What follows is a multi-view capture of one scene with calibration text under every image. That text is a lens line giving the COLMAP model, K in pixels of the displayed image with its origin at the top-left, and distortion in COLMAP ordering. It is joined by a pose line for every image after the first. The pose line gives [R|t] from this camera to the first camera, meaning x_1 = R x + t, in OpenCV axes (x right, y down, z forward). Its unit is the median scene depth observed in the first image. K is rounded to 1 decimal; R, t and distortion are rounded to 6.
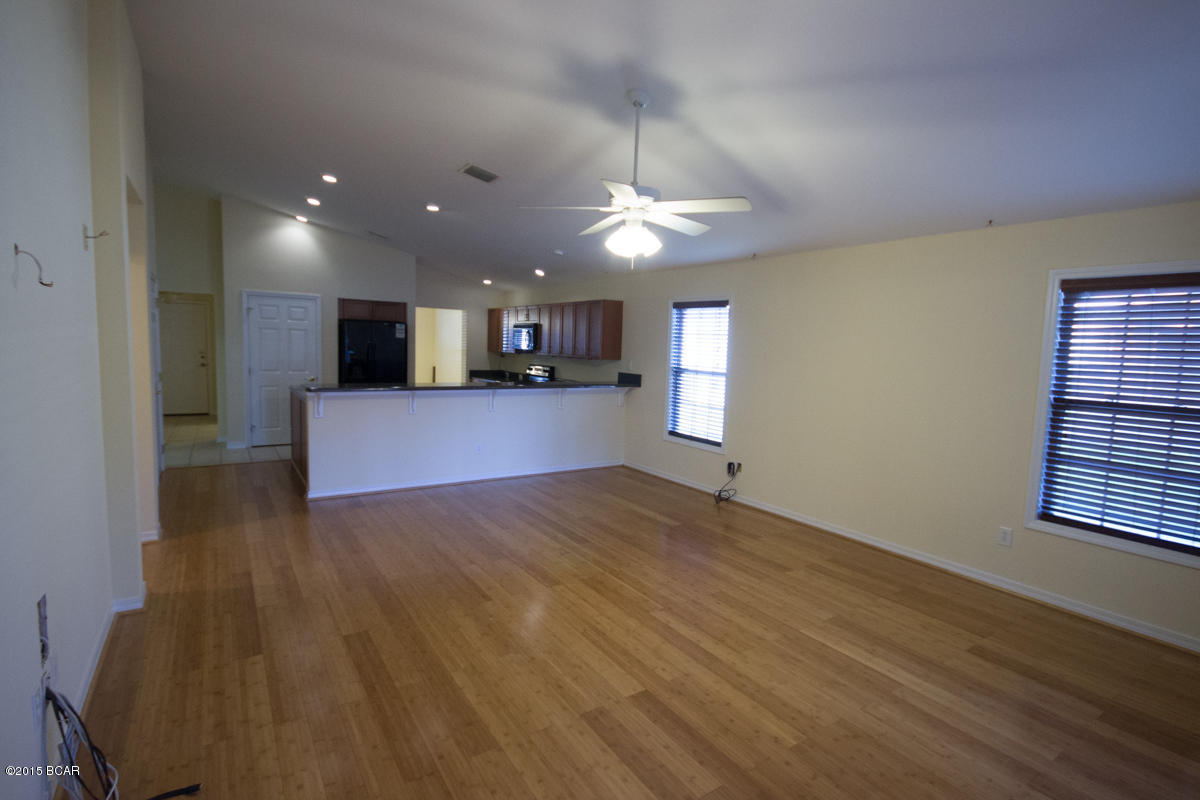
lens RADIAL K [[552.3, 0, 596.1], [0, 552.3, 394.2], [0, 0, 1]] dist [-0.004721, -0.004939]
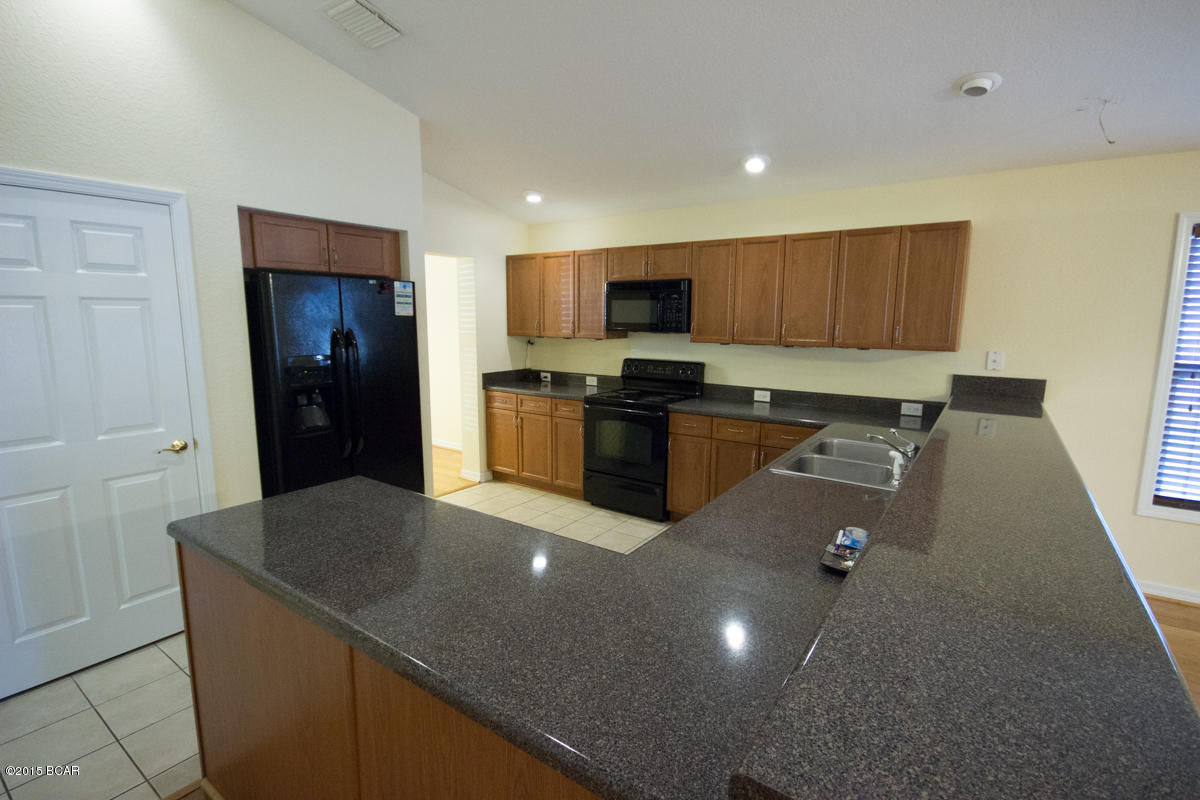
lens RADIAL K [[552.3, 0, 608.7], [0, 552.3, 399.1], [0, 0, 1]] dist [-0.004721, -0.004939]
pose [[0.931121, -0.081201, 0.355556, -0.374912], [0.057584, 0.995403, 0.076530, -0.064965], [-0.360136, -0.050784, 0.931517, 0.575340]]
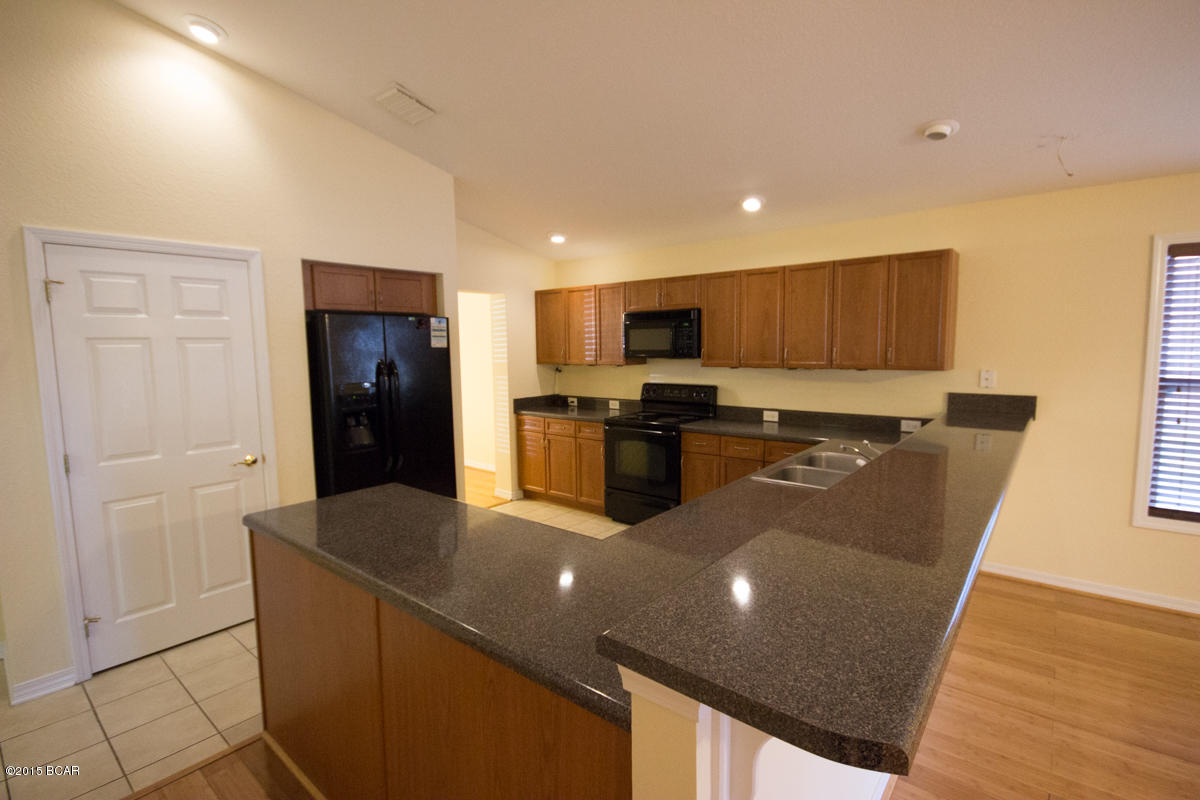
lens RADIAL K [[552.3, 0, 608.2], [0, 552.3, 397.1], [0, 0, 1]] dist [-0.004721, -0.004939]
pose [[0.955867, -0.074512, 0.284193, -0.364529], [0.072359, 0.997215, 0.018085, -0.060147], [-0.284749, 0.003277, 0.958596, 0.525977]]
